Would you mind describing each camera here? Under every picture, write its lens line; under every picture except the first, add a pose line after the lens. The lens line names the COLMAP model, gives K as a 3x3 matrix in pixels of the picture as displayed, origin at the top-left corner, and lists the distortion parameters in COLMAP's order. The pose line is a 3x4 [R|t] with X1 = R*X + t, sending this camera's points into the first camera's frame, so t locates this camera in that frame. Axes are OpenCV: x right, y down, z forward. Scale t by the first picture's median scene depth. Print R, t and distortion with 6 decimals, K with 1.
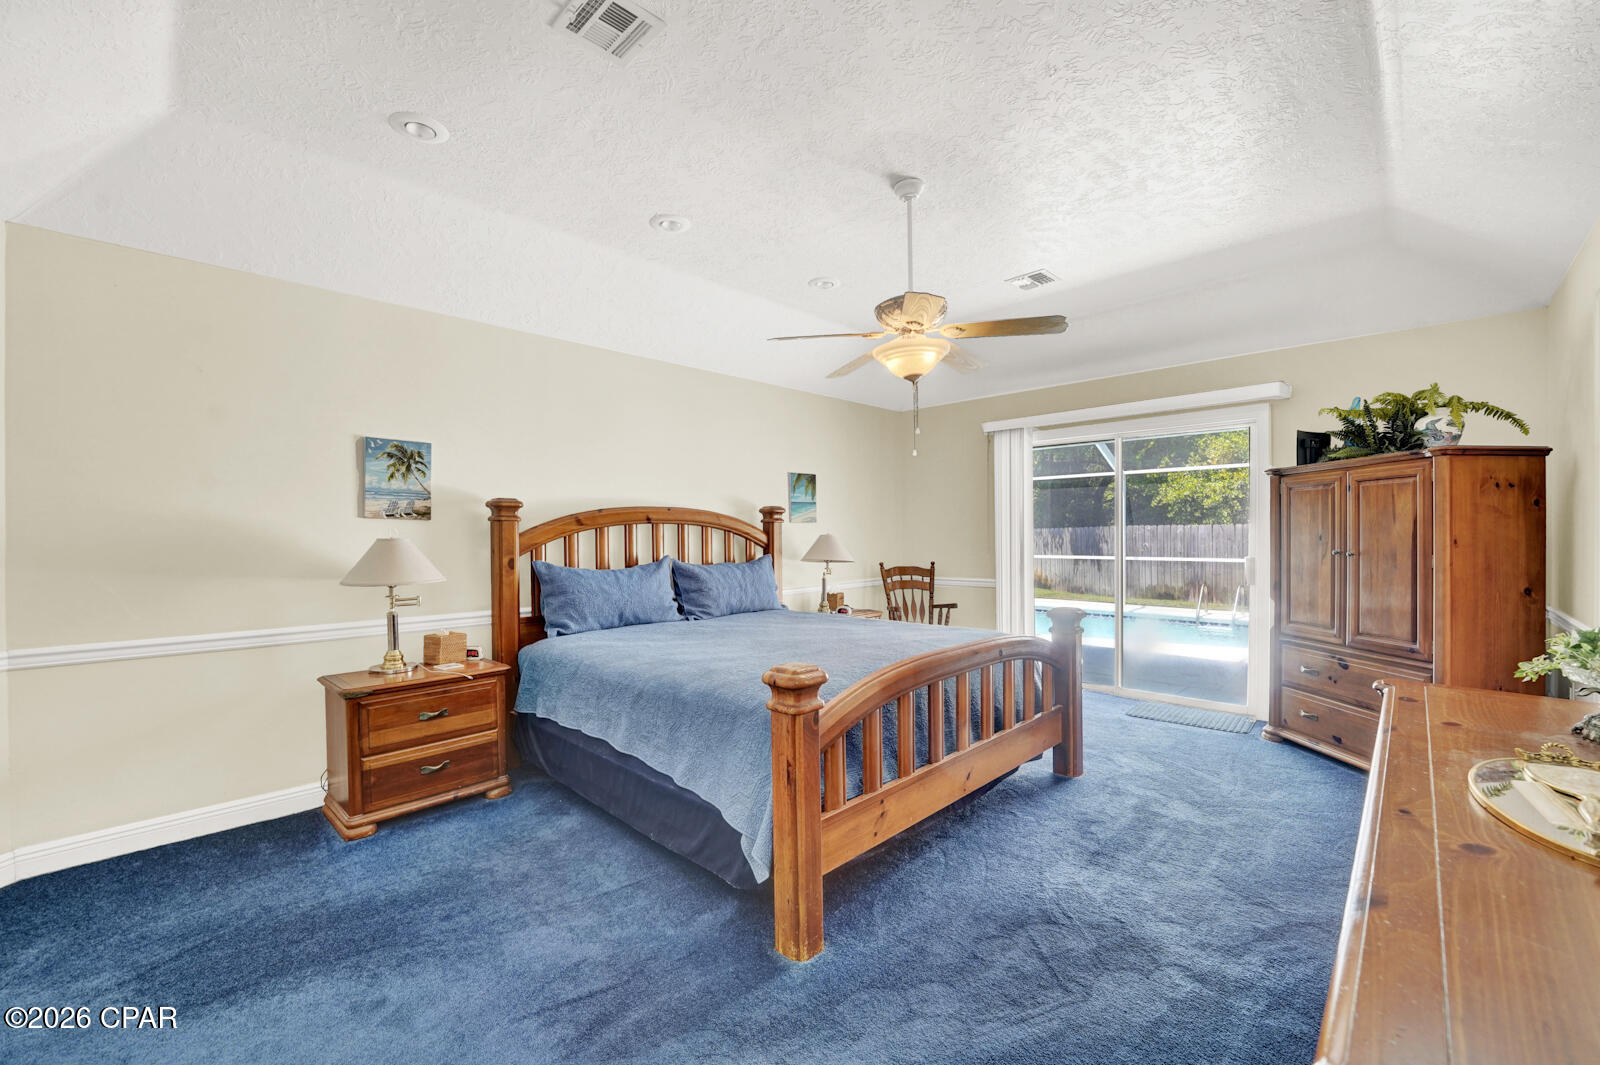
lens RADIAL K [[650.6, 0, 790.9], [0, 650.6, 545.0], [0, 0, 1]] dist [-0.017614, -0.000044]
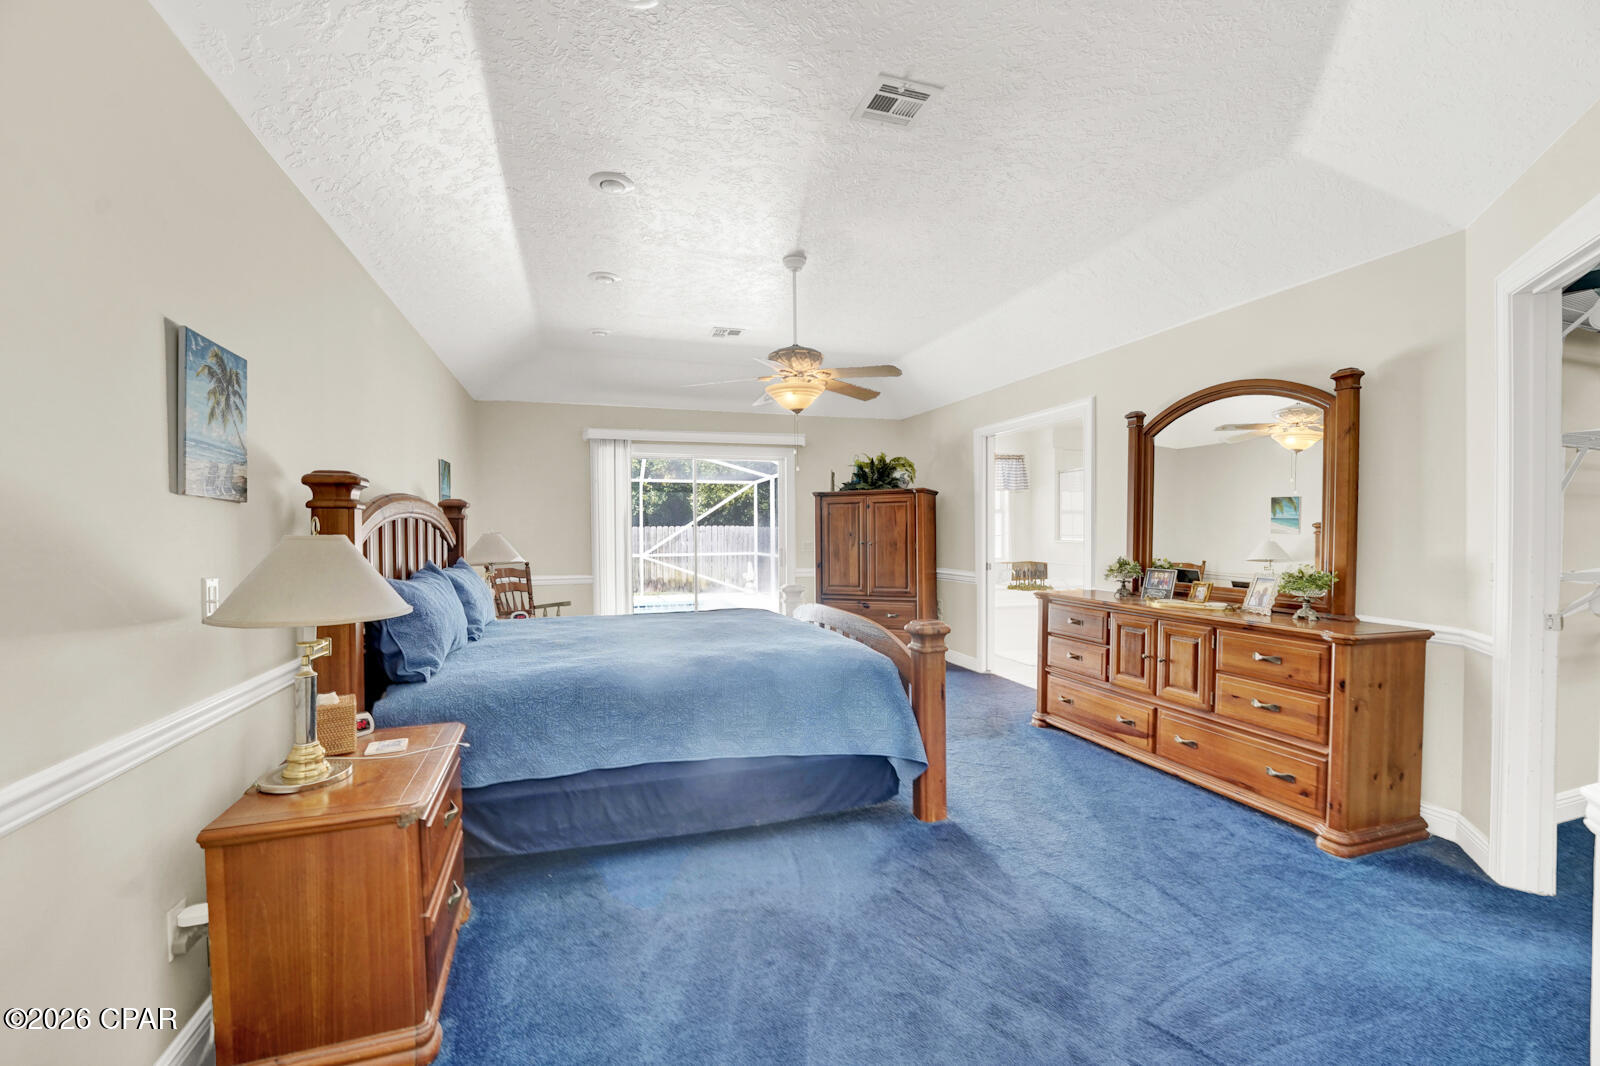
lens RADIAL K [[650.6, 0, 790.9], [0, 650.6, 545.5], [0, 0, 1]] dist [-0.017614, -0.000044]
pose [[0.462867, -0.015528, 0.886292, -0.784597], [0.018580, 0.999797, 0.007813, 0.001135], [-0.886233, 0.012850, 0.463061, 0.336189]]
